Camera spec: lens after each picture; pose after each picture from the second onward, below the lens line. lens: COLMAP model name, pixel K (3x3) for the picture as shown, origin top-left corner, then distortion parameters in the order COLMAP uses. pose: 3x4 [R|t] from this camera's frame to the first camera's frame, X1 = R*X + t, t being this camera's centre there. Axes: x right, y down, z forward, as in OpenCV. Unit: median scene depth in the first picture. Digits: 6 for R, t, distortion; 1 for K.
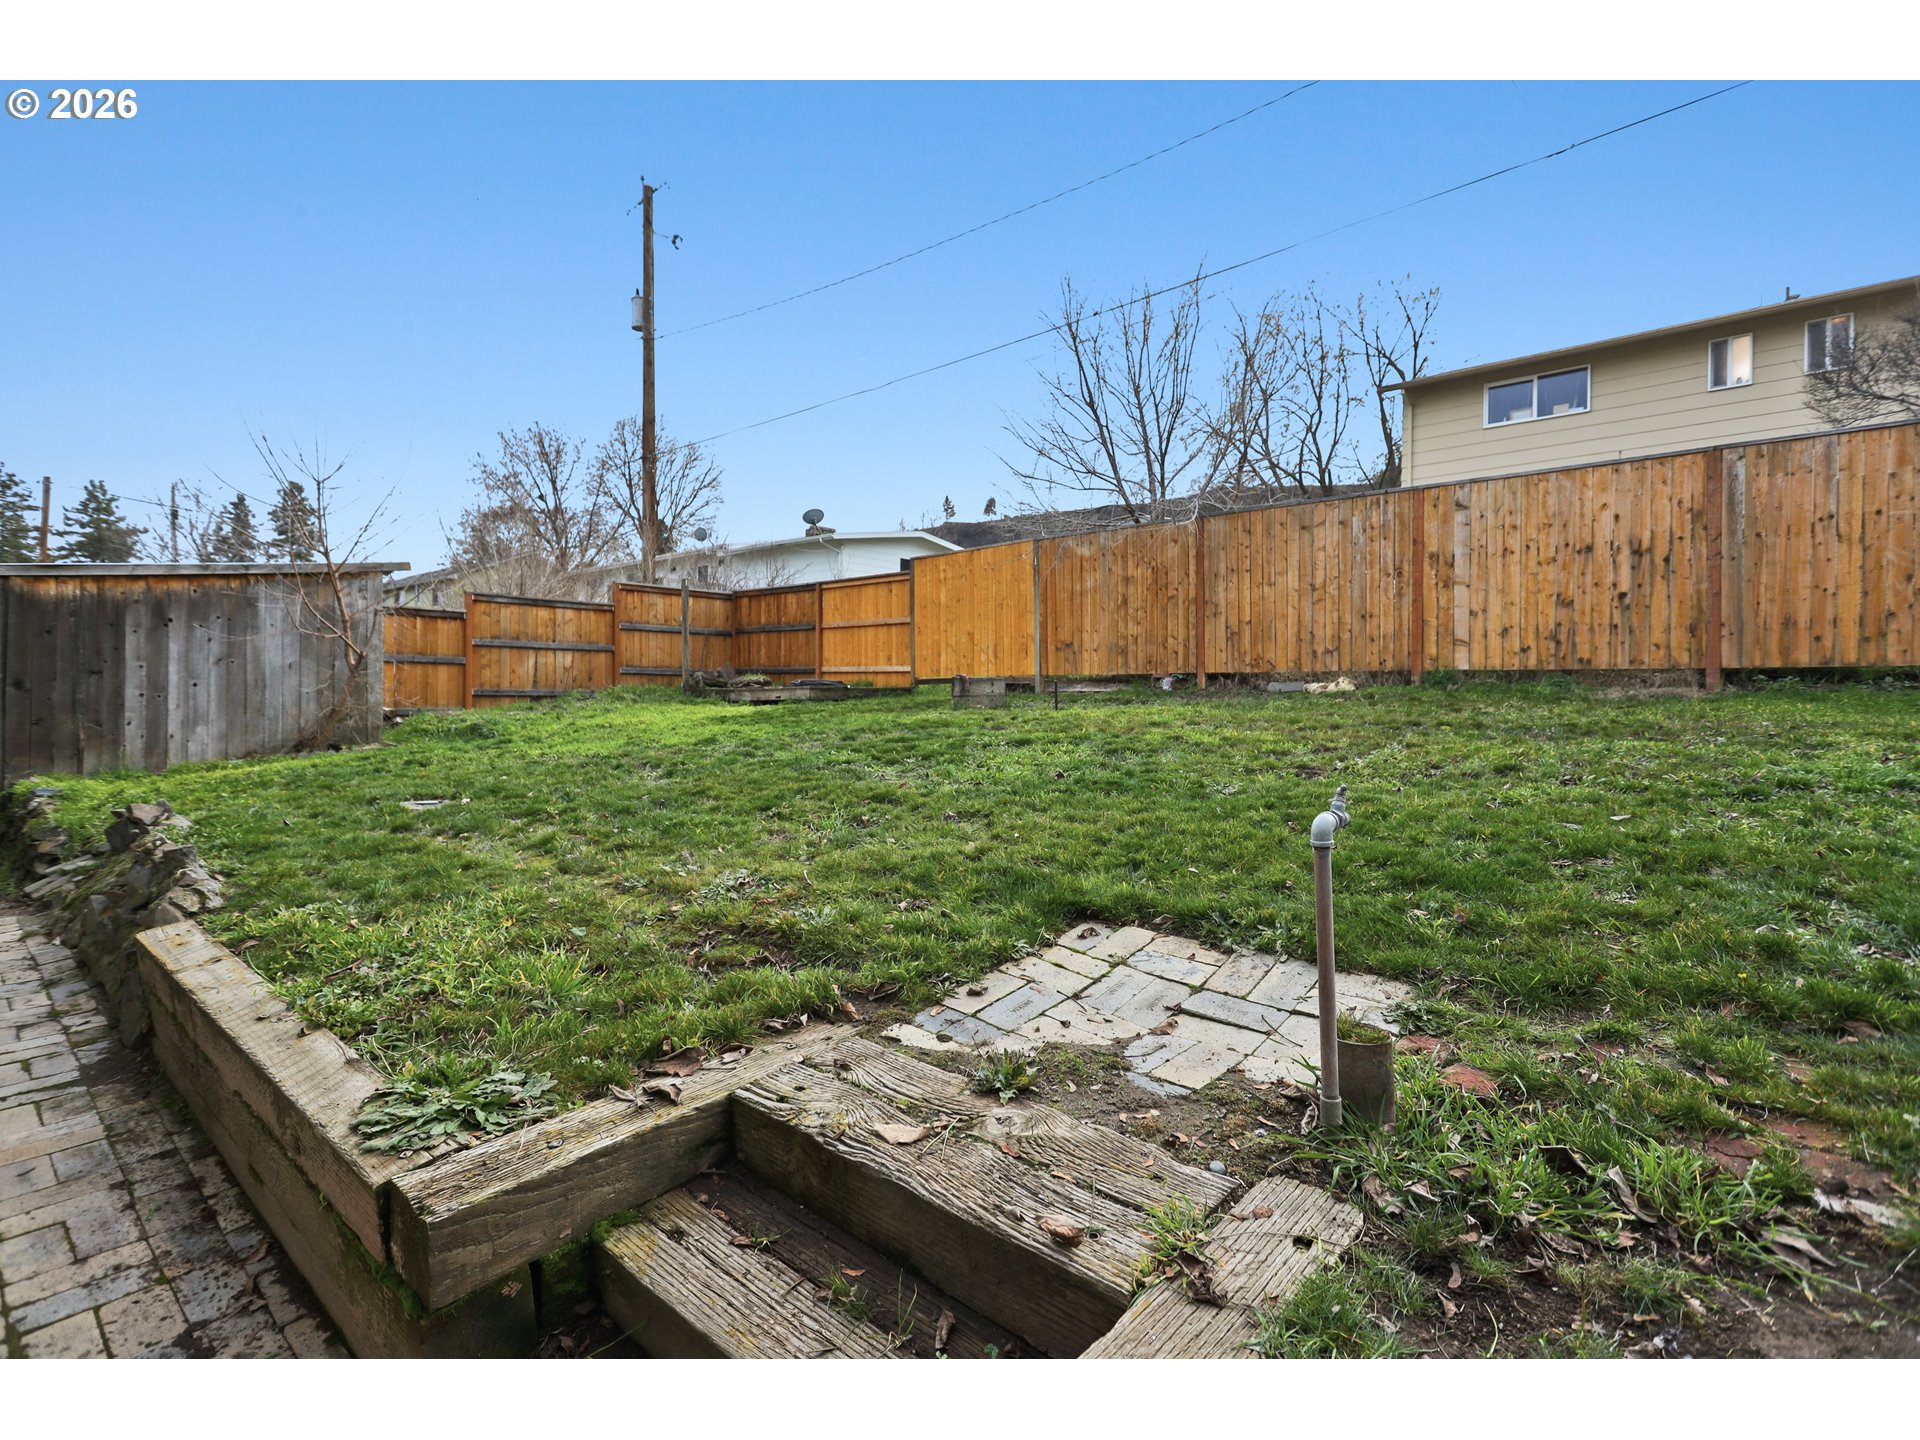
lens RADIAL K [[935.4, 0, 963.3], [0, 935.4, 690.9], [0, 0, 1]] dist [0.000610, 0.000314]
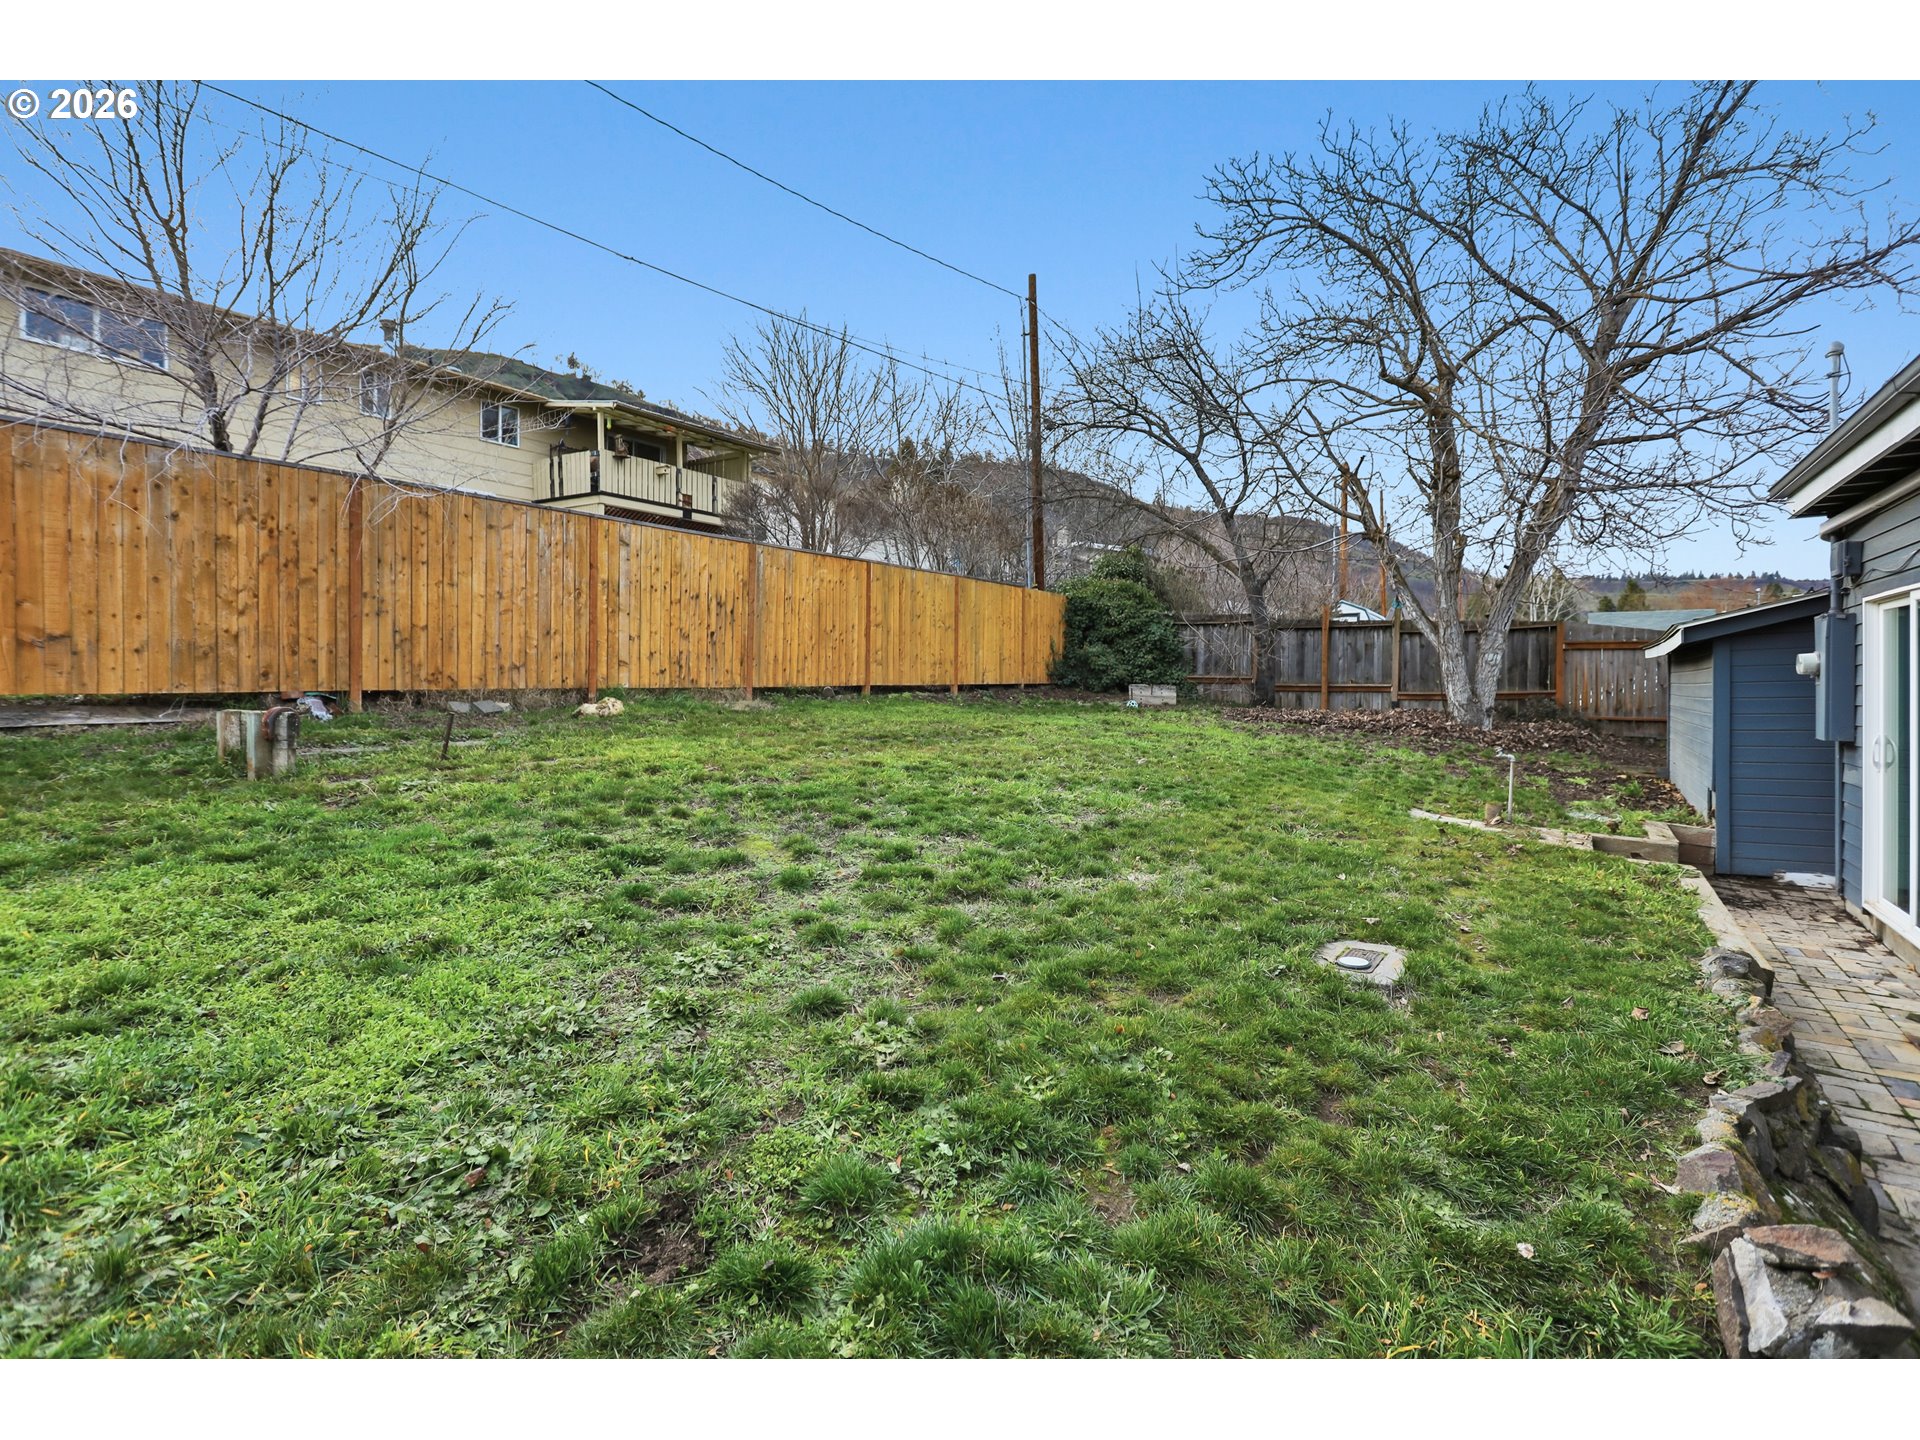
lens RADIAL K [[935.4, 0, 963.3], [0, 935.4, 690.9], [0, 0, 1]] dist [0.000610, 0.000314]
pose [[-0.150308, -0.010277, 0.988586, -0.579737], [0.006833, 0.999911, 0.011433, -0.026056], [-0.988616, 0.008474, -0.150224, 0.691823]]
